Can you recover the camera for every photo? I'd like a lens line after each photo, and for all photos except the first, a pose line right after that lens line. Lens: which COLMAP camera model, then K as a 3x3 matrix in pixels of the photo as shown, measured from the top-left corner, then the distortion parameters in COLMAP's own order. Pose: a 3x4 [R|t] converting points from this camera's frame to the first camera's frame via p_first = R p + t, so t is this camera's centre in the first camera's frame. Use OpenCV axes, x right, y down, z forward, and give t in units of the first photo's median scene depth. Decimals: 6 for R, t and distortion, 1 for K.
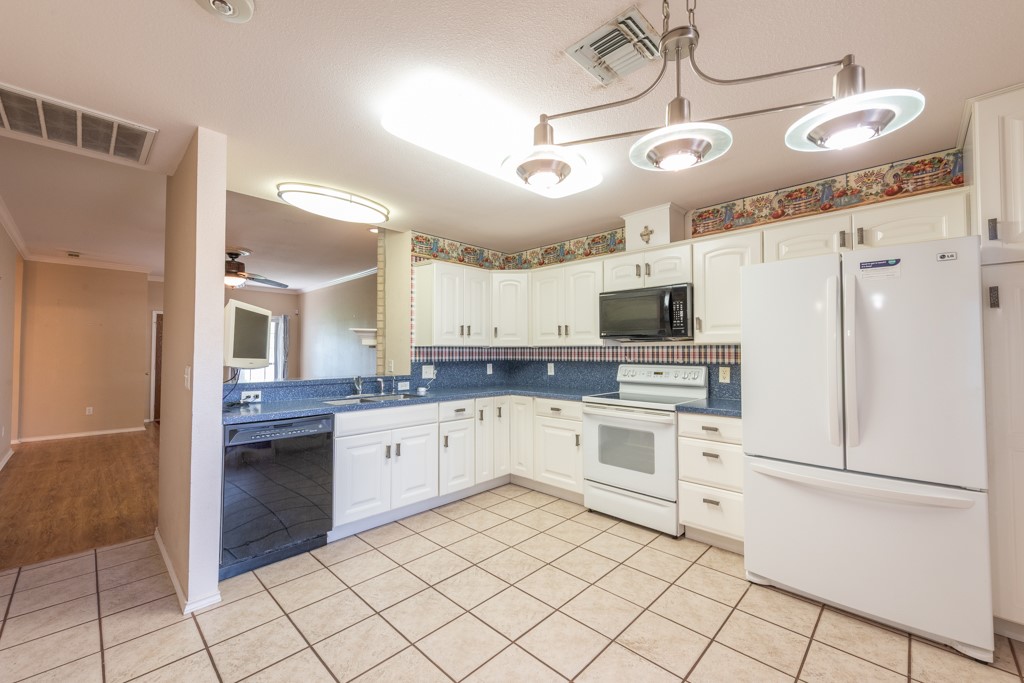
lens RADIAL K [[414.0, 0, 512.0], [0, 414.0, 341.5], [0, 0, 1]] dist [0.051002, -0.016054]
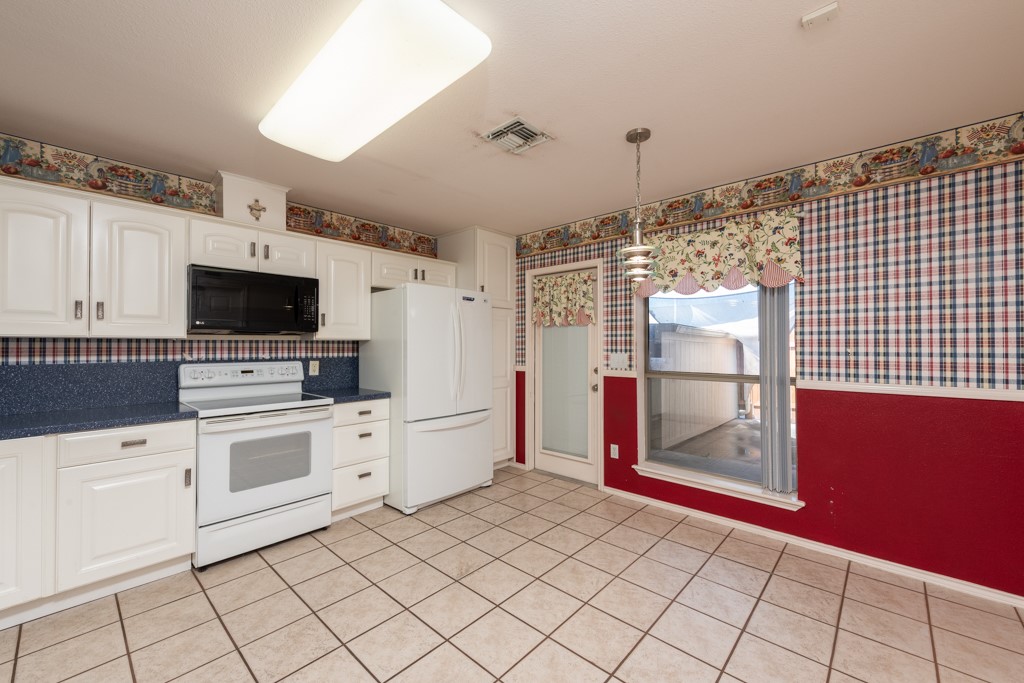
lens RADIAL K [[410.8, 0, 516.3], [0, 410.8, 339.7], [0, 0, 1]] dist [0.016726, -0.005856]
pose [[-0.036273, 0.021235, 0.999116, -0.548663], [-0.019145, 0.999576, -0.021940, 0.019011], [-0.999159, -0.019924, -0.035851, 0.500870]]
